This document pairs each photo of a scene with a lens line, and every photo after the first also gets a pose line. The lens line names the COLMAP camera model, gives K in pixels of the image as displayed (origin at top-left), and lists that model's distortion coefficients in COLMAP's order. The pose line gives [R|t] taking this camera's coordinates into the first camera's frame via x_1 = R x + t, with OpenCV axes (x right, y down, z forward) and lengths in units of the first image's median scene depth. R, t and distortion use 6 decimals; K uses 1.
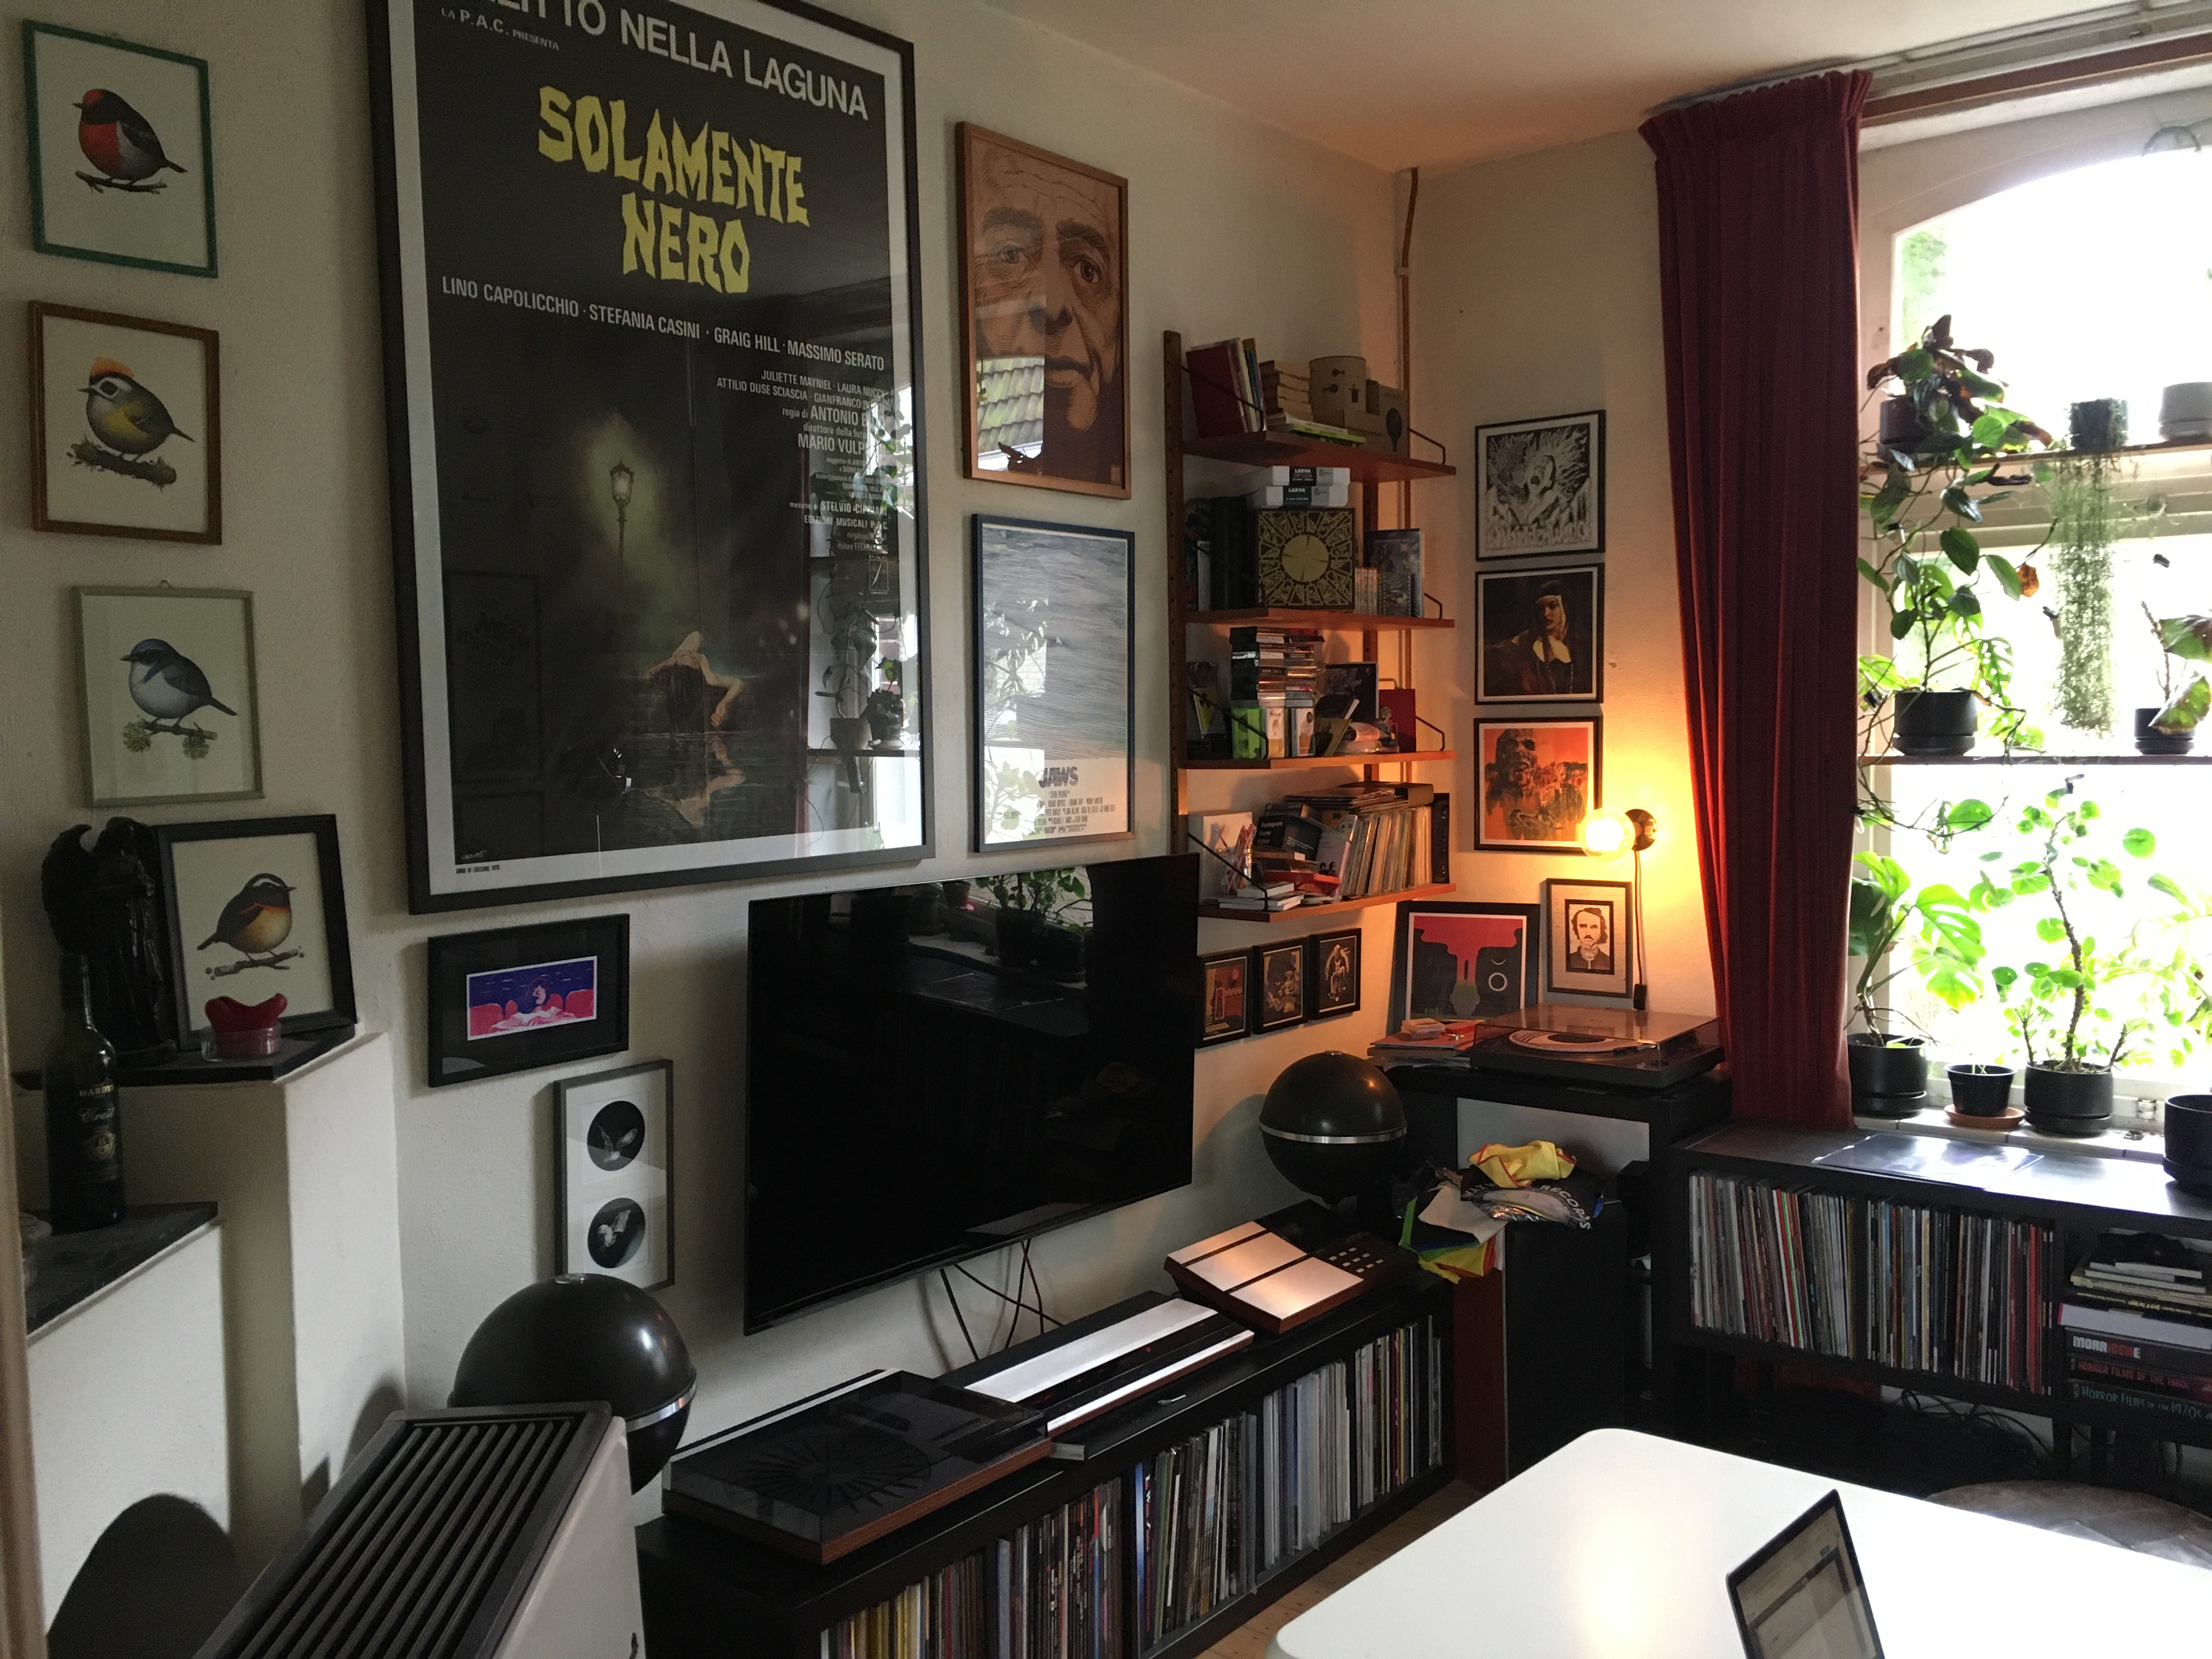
lens RADIAL K [[1946.3, 0, 1106.0], [0, 1946.3, 829.5], [0, 0, 1]] dist [-0.009968, -0.010469]
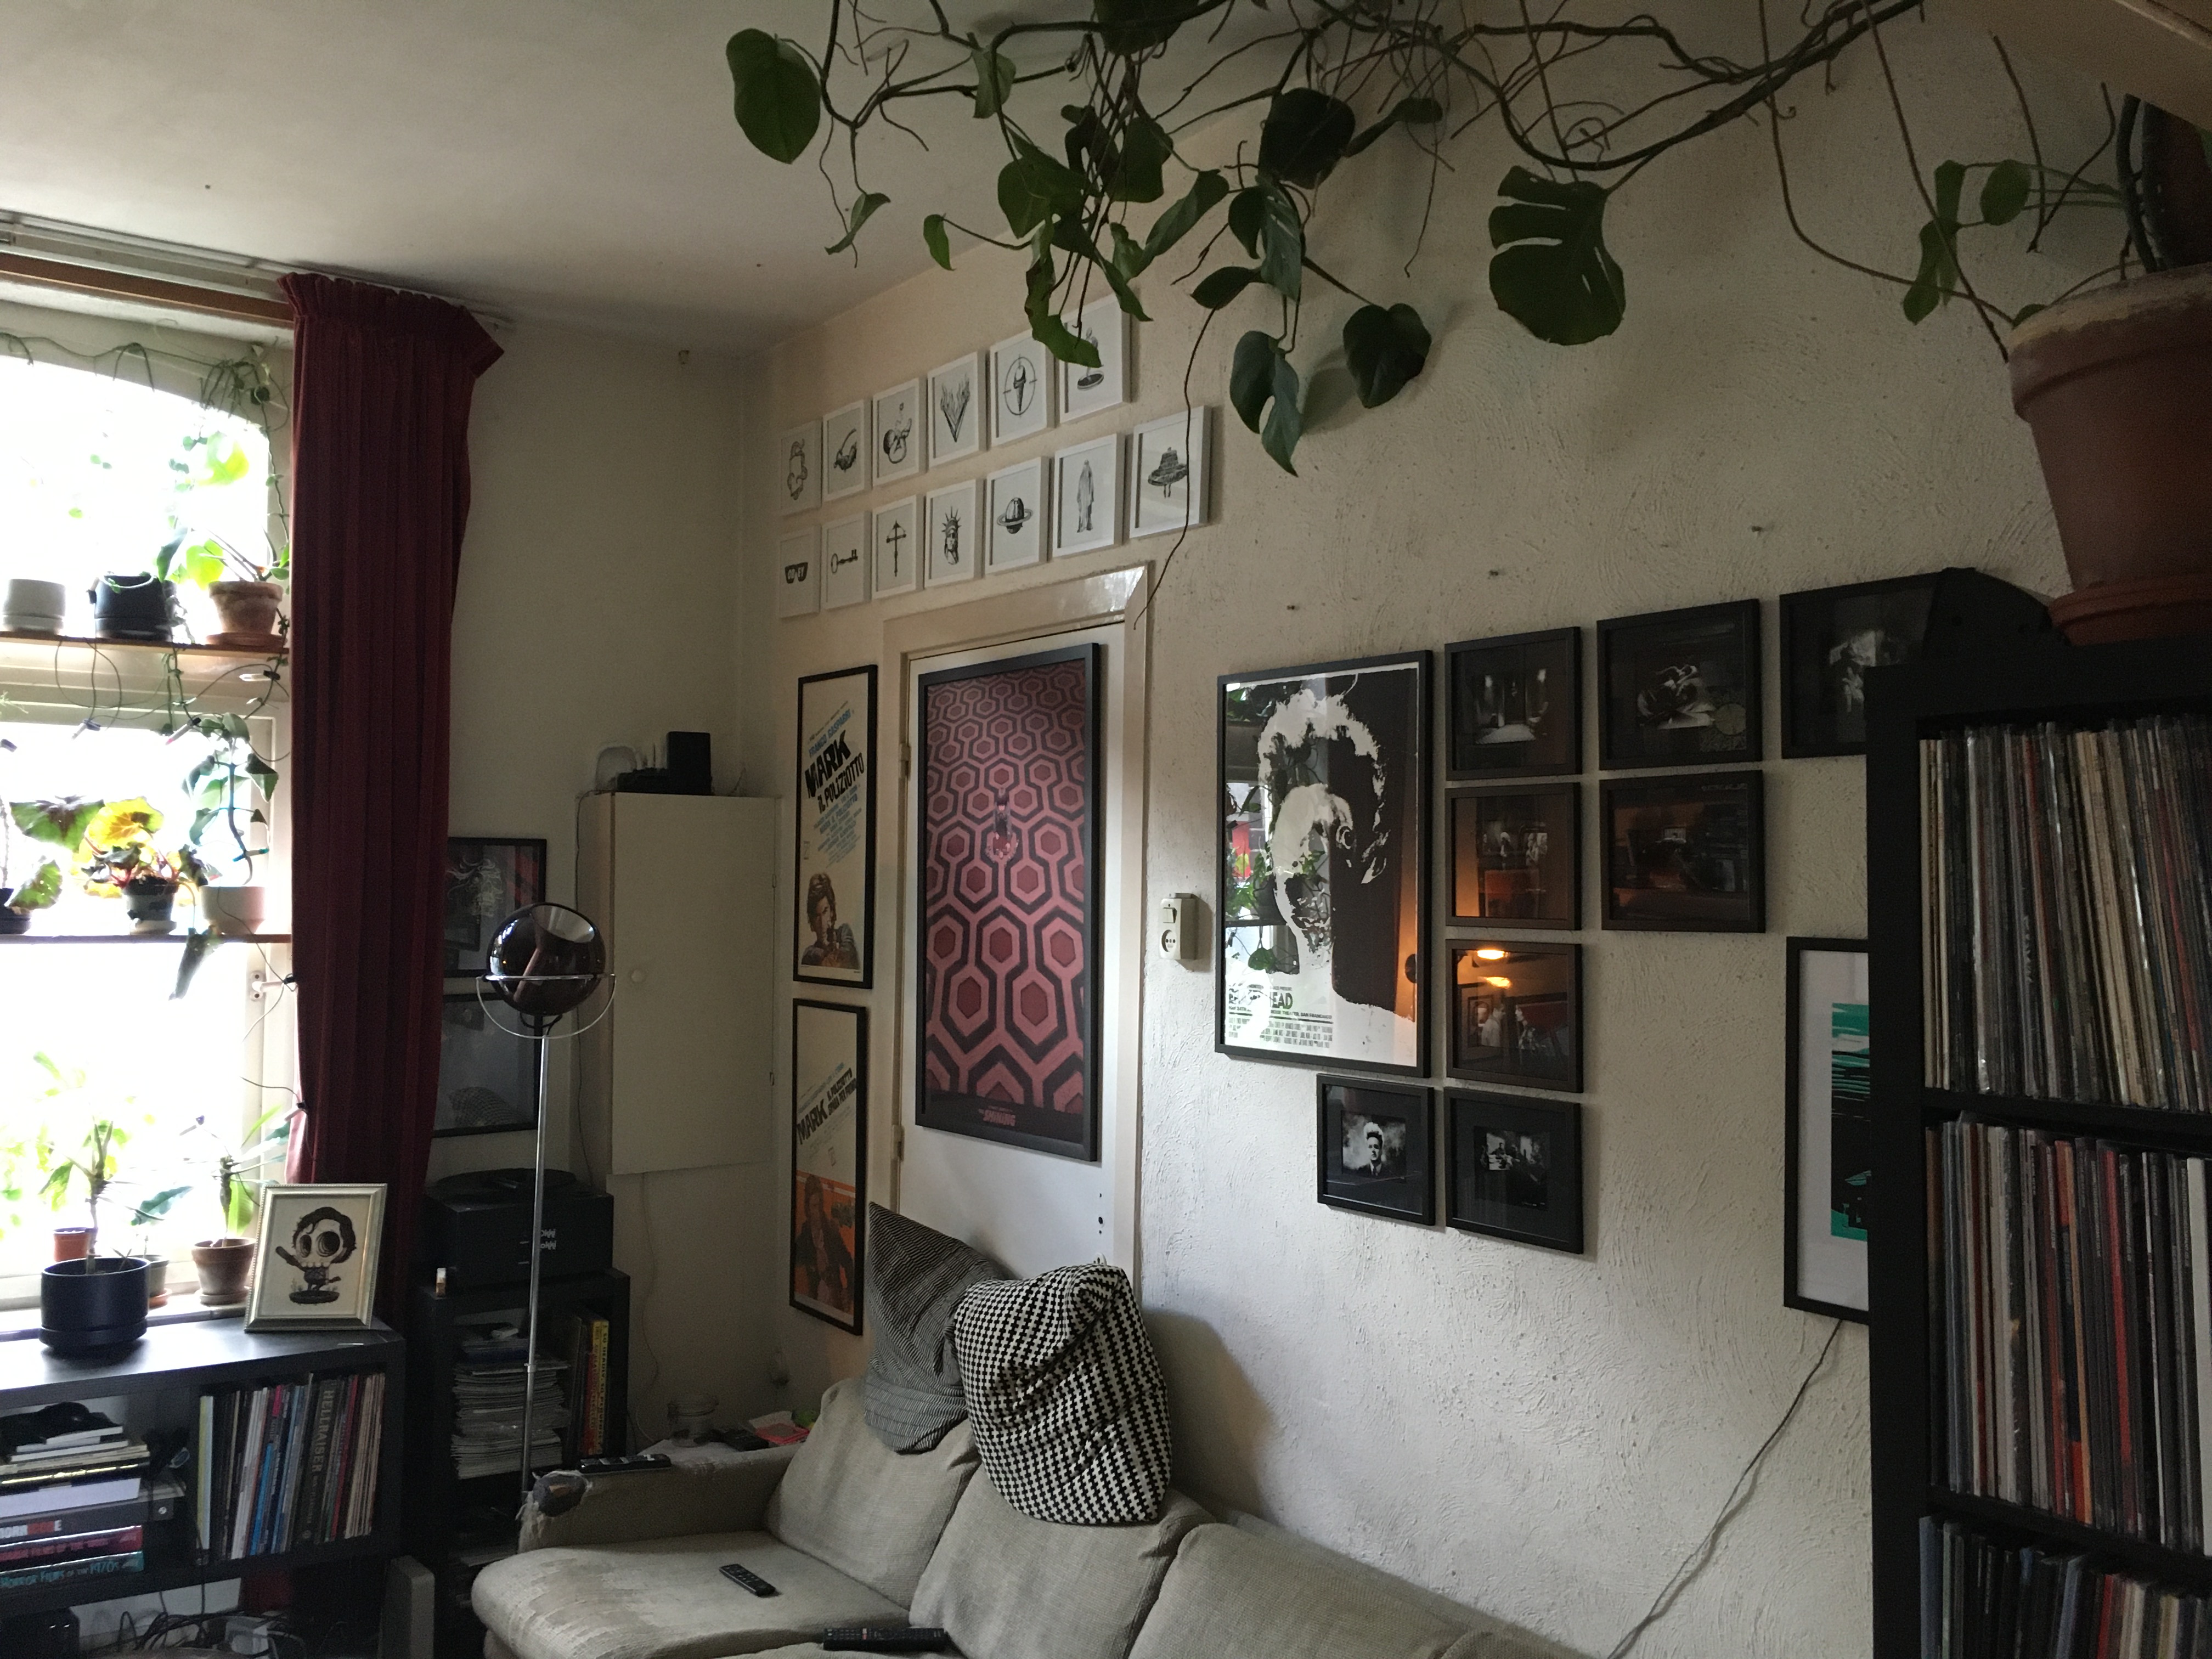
lens RADIAL K [[1946.3, 0, 1106.0], [0, 1946.3, 829.5], [0, 0, 1]] dist [-0.009968, -0.010469]
pose [[0.277242, 0.051297, 0.959430, -0.906918], [0.046412, 0.996693, -0.066701, 0.003594], [-0.959679, 0.063022, 0.273944, 0.533407]]
